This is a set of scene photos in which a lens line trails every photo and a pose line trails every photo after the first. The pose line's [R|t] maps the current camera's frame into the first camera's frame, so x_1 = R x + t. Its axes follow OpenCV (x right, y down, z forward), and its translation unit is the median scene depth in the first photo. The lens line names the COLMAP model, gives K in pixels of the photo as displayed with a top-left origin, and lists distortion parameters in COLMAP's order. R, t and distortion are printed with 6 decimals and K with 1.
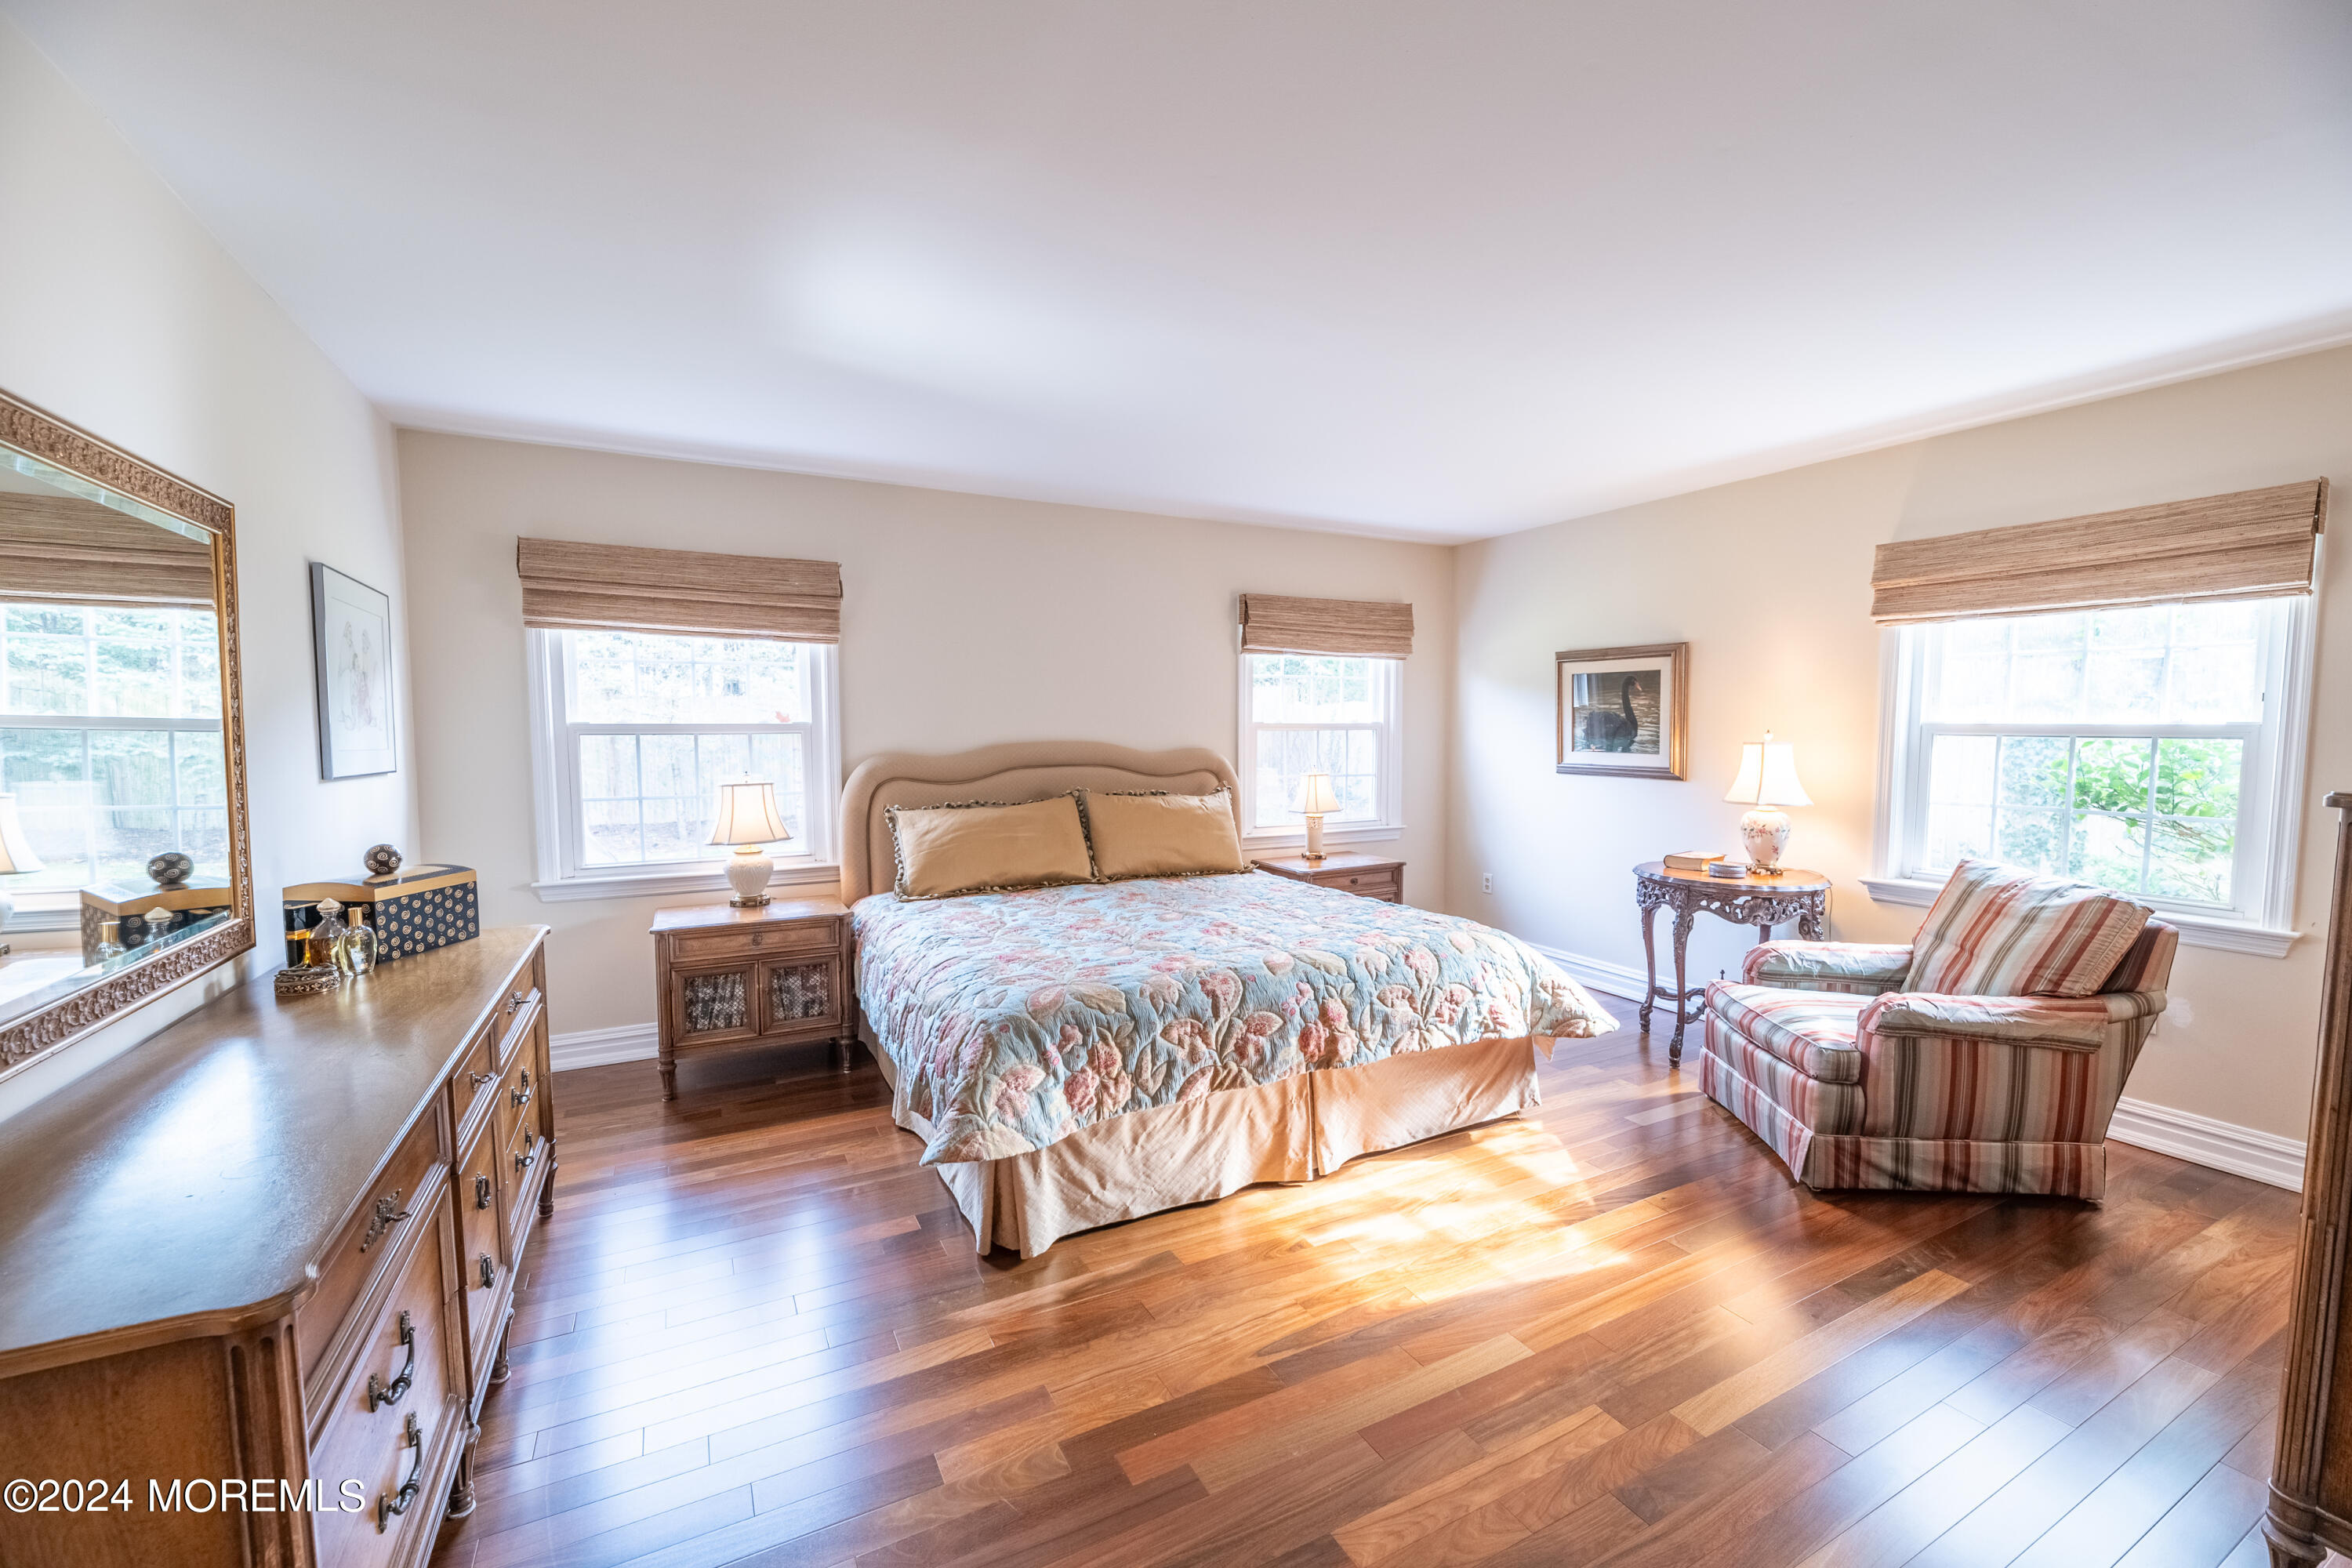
lens RADIAL K [[955.0, 0, 1185.2], [0, 955.0, 786.0], [0, 0, 1]] dist [-0.002493, -0.000909]
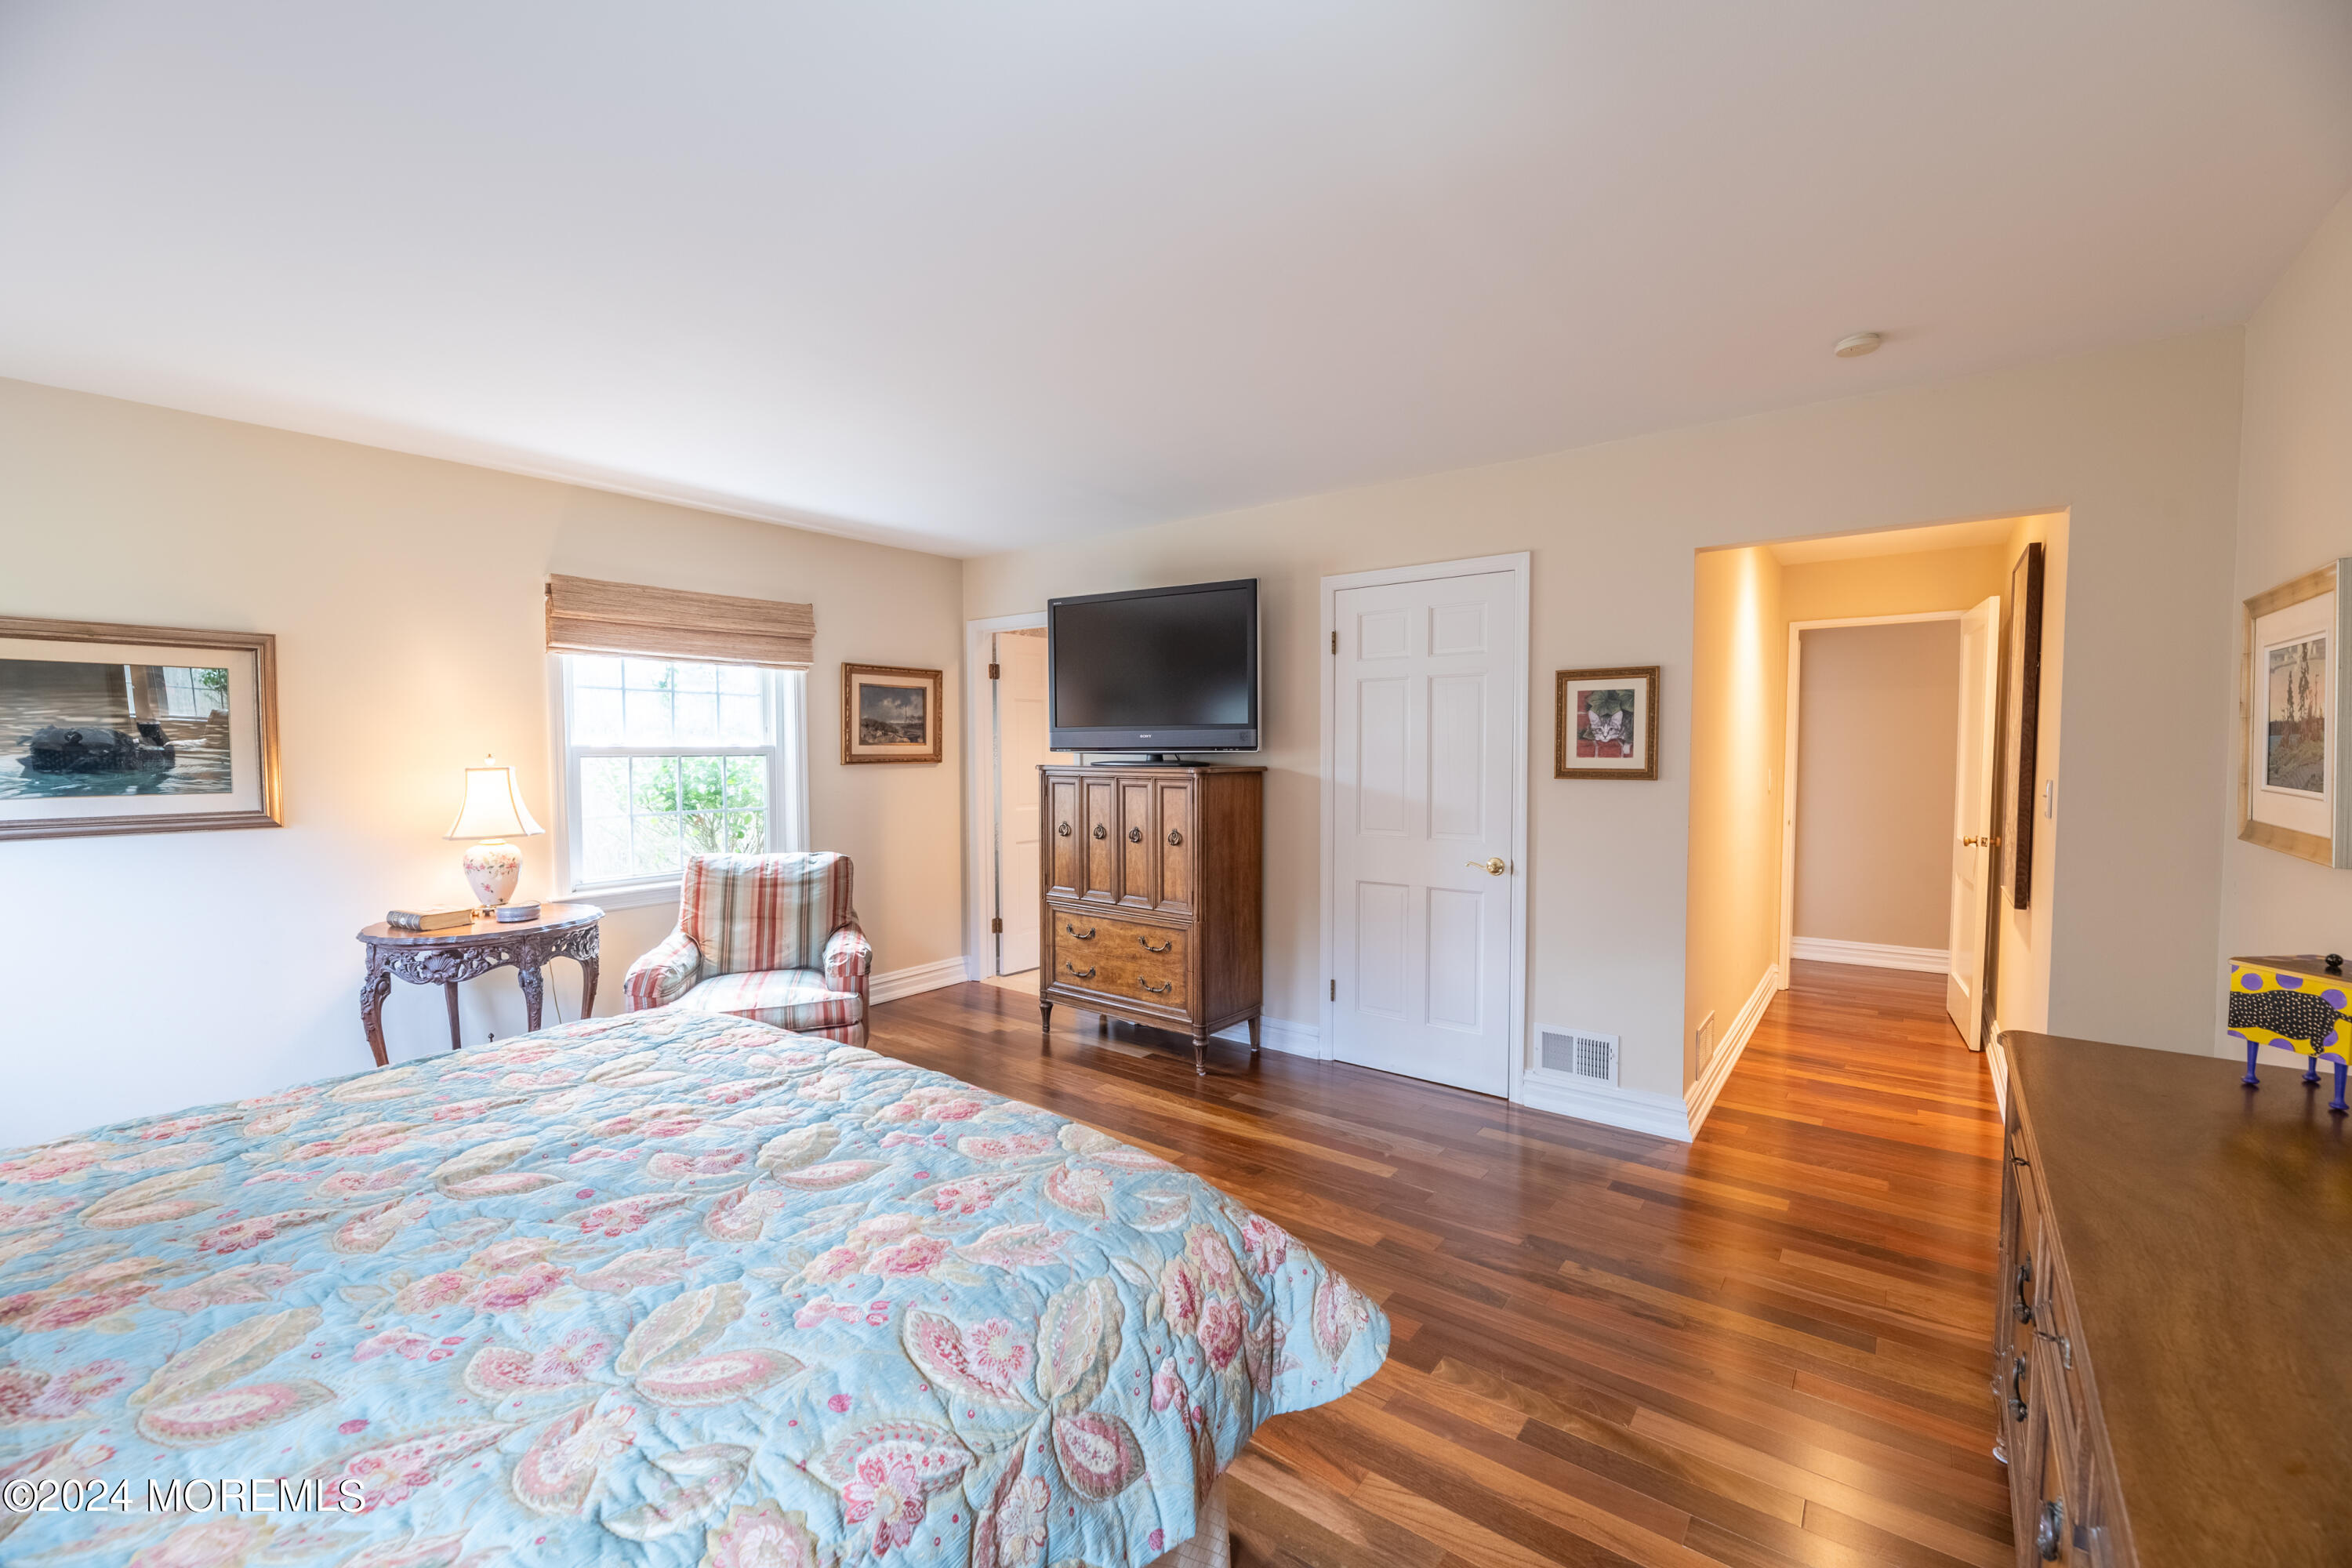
lens RADIAL K [[955.0, 0, 1181.1], [0, 955.0, 793.8], [0, 0, 1]] dist [-0.002493, -0.000909]
pose [[-0.419164, -0.035818, 0.907204, -0.517999], [0.071910, 0.994773, 0.072500, -0.042923], [-0.905058, 0.095626, -0.414397, 0.862044]]
